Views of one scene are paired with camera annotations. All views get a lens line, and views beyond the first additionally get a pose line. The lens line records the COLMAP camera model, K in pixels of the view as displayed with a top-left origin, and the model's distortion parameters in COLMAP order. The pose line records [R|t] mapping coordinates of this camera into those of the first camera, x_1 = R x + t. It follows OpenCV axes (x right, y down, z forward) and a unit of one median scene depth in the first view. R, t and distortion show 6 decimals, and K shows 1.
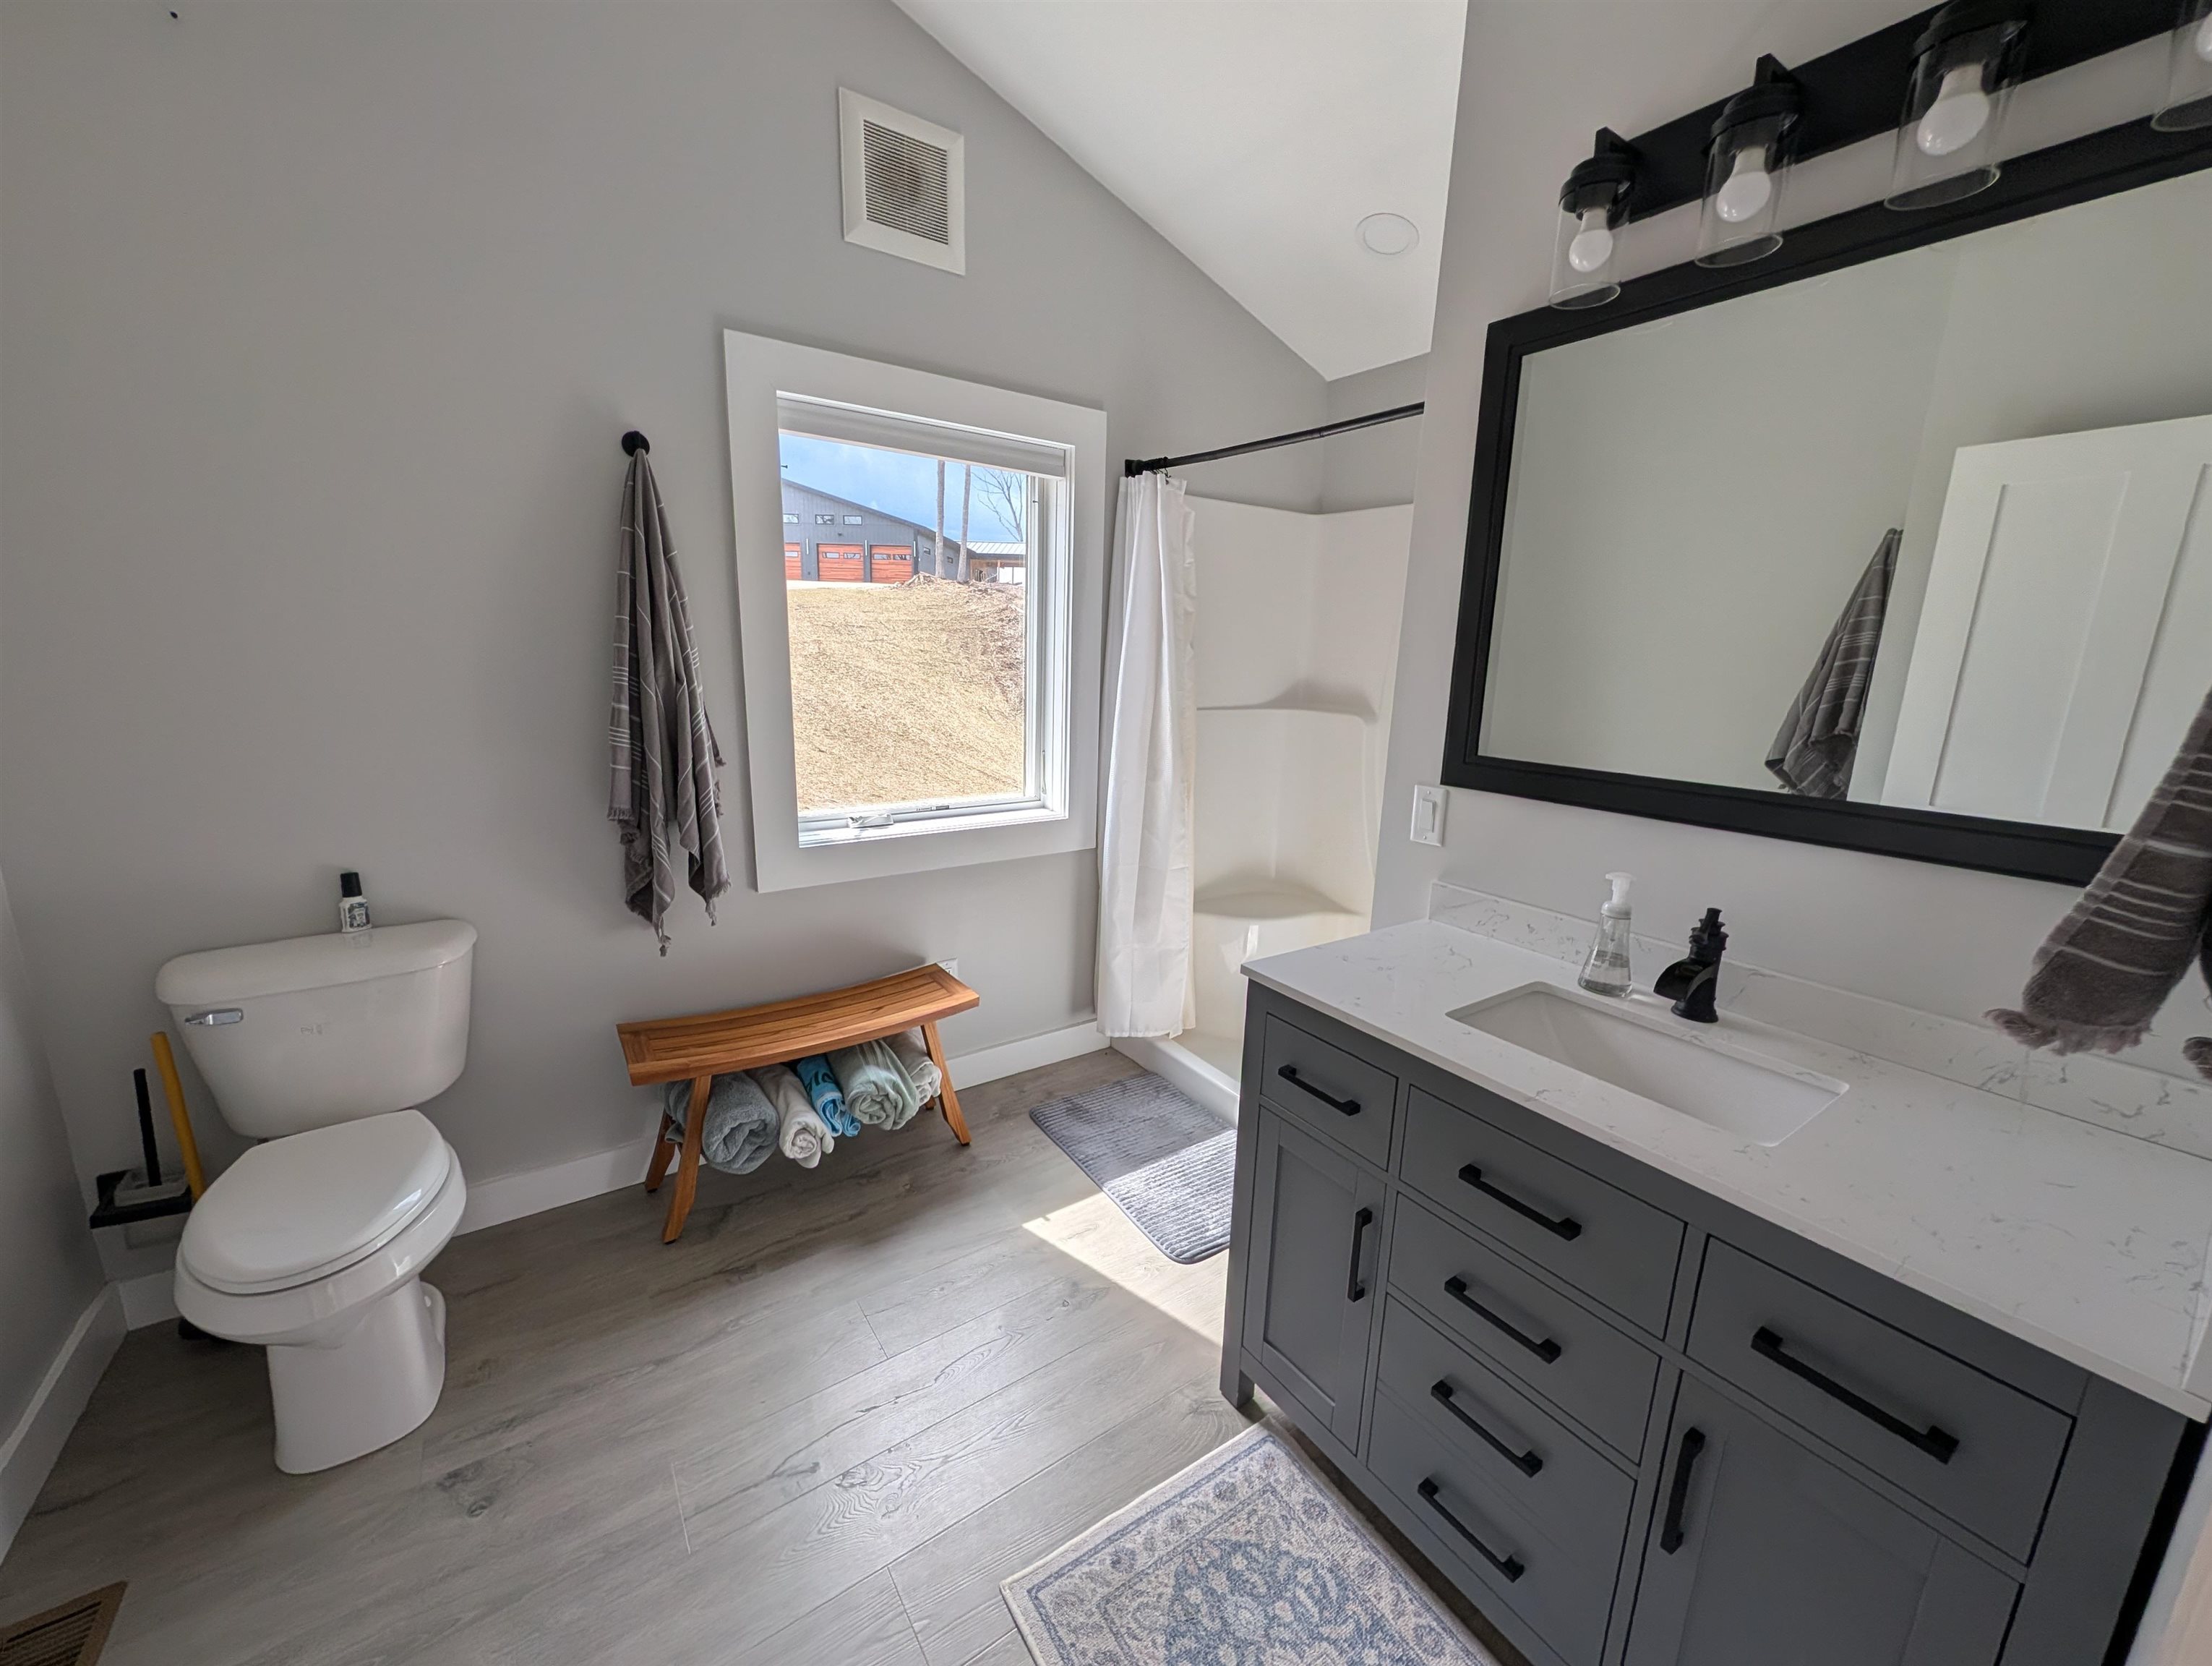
lens RADIAL K [[848.0, 0, 1106.0], [0, 848.0, 833.0], [0, 0, 1]] dist [-0.002101, -0.000108]
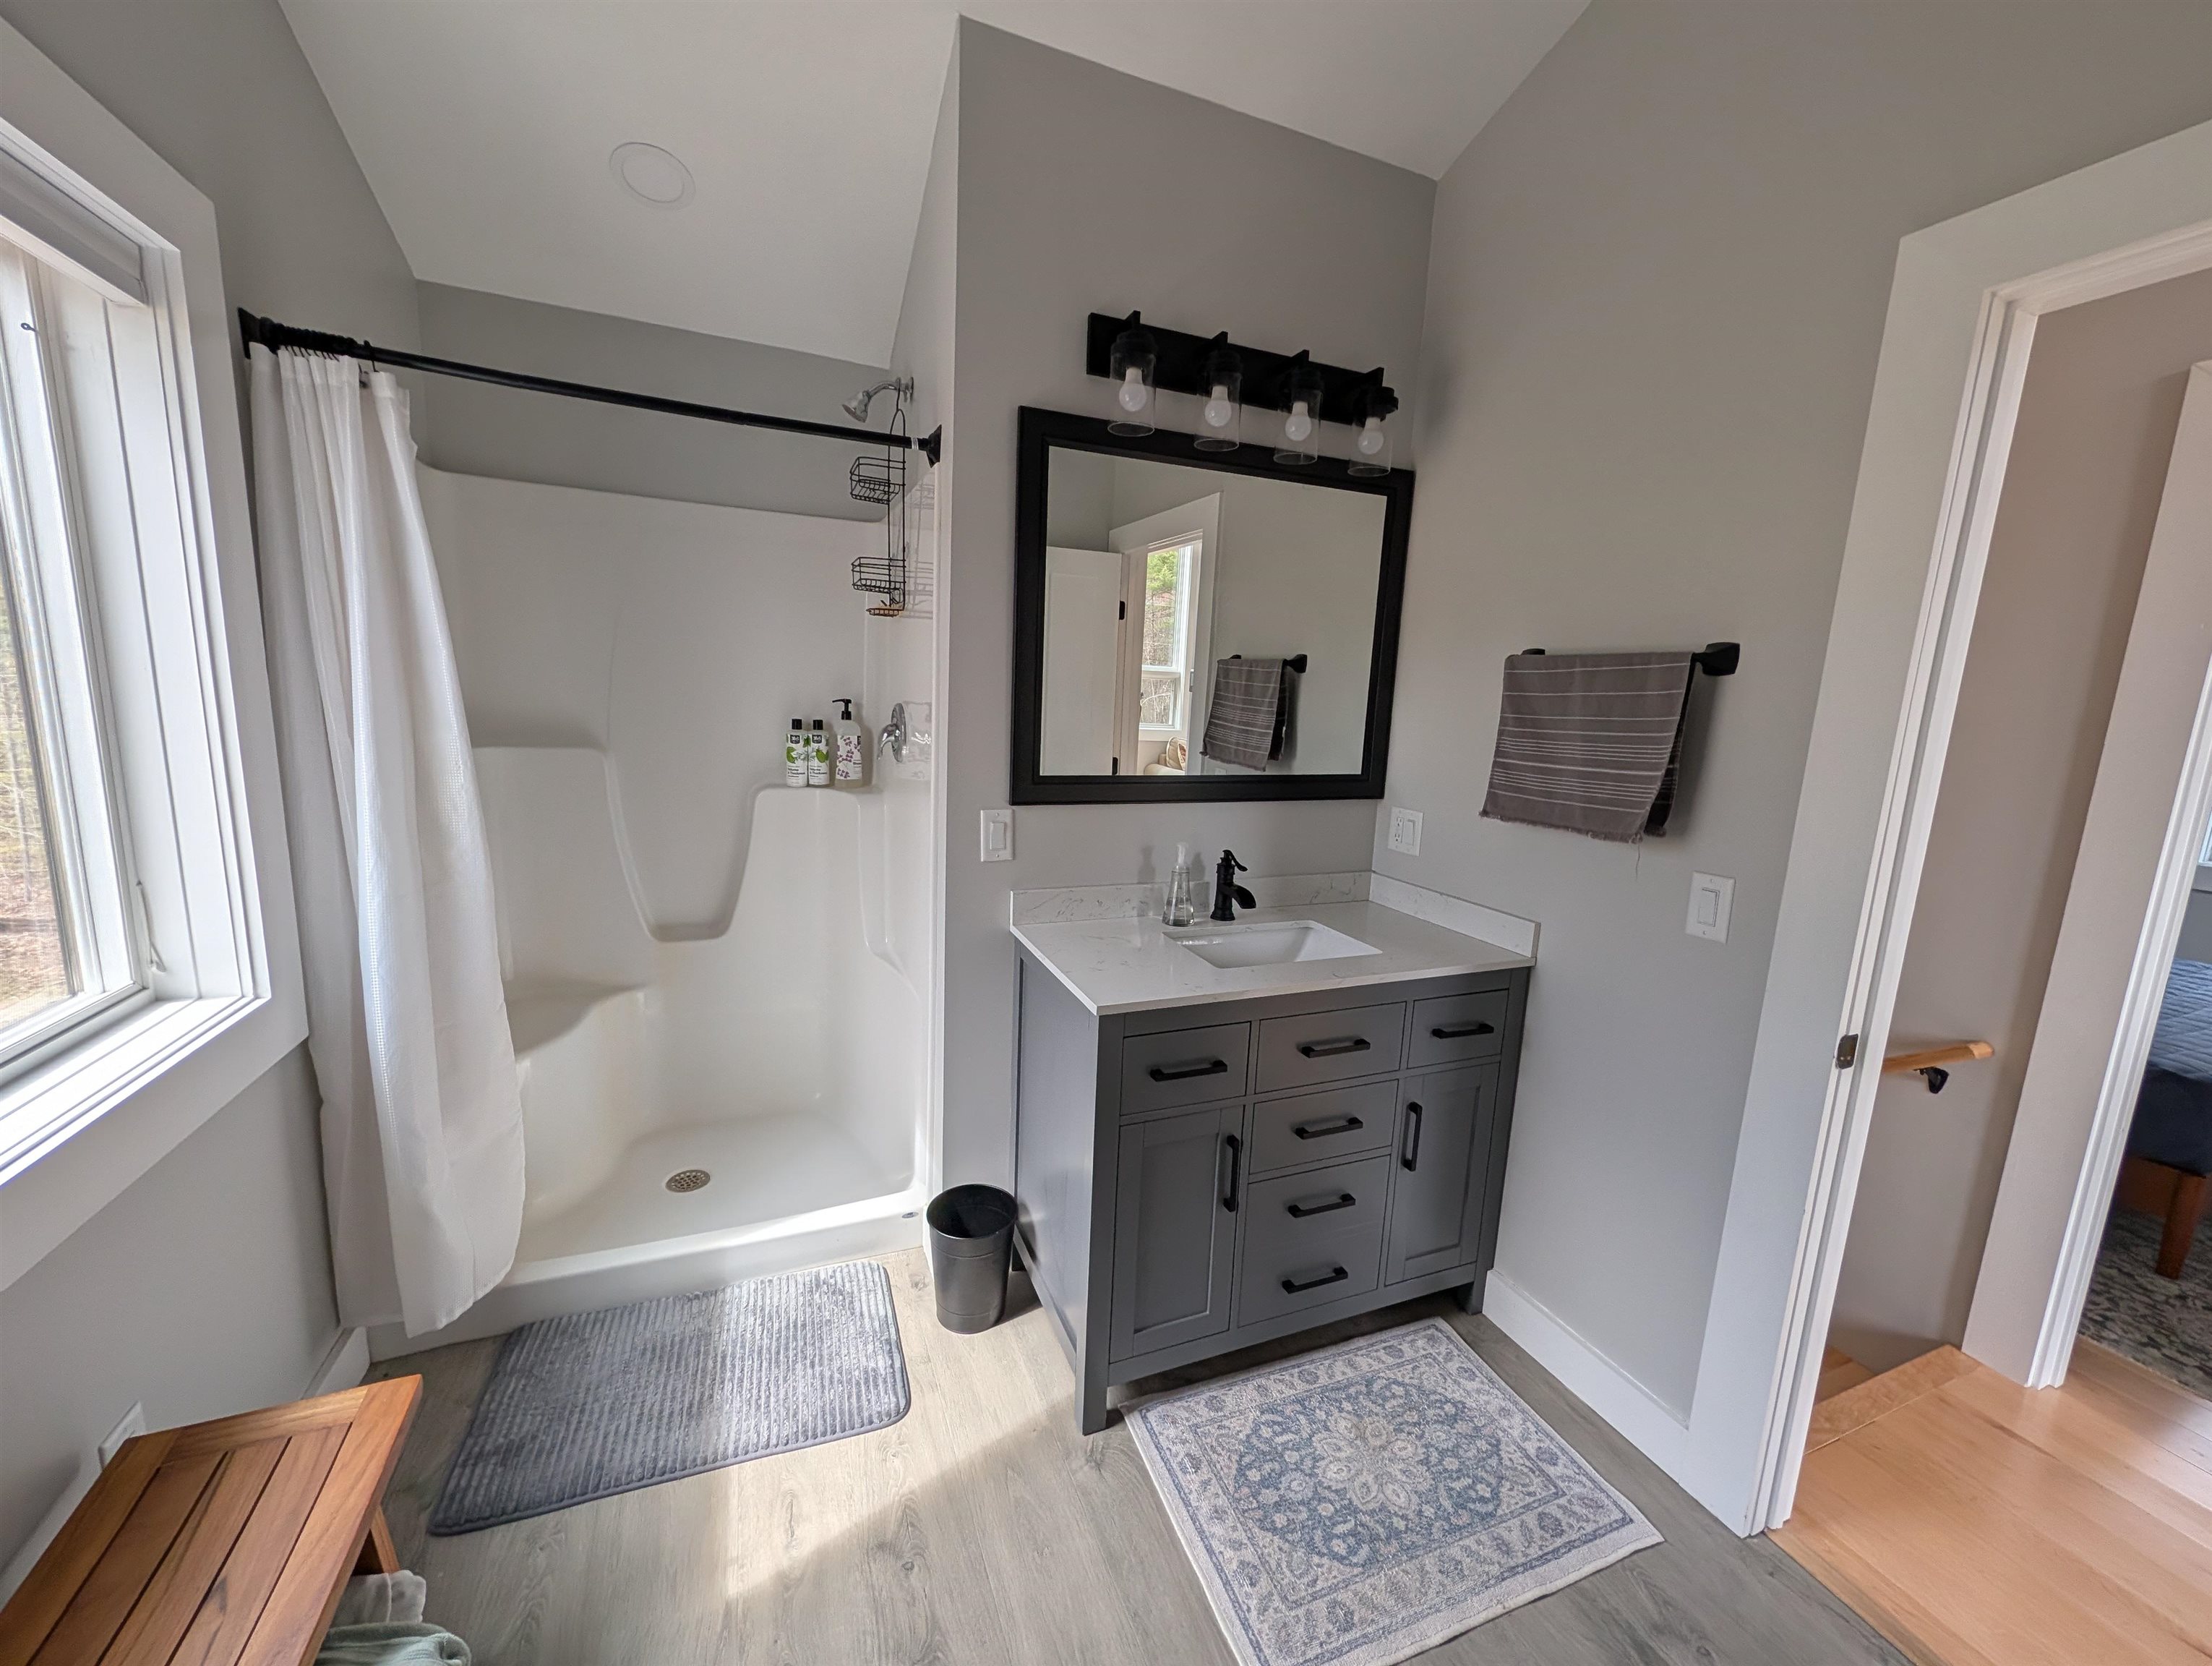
lens RADIAL K [[848.0, 0, 1106.0], [0, 848.0, 833.0], [0, 0, 1]] dist [-0.002101, -0.000108]
pose [[0.213401, -0.181395, 0.959977, -0.800455], [0.172885, 0.974116, 0.145635, -0.197636], [-0.961546, 0.134887, 0.239238, 0.749769]]
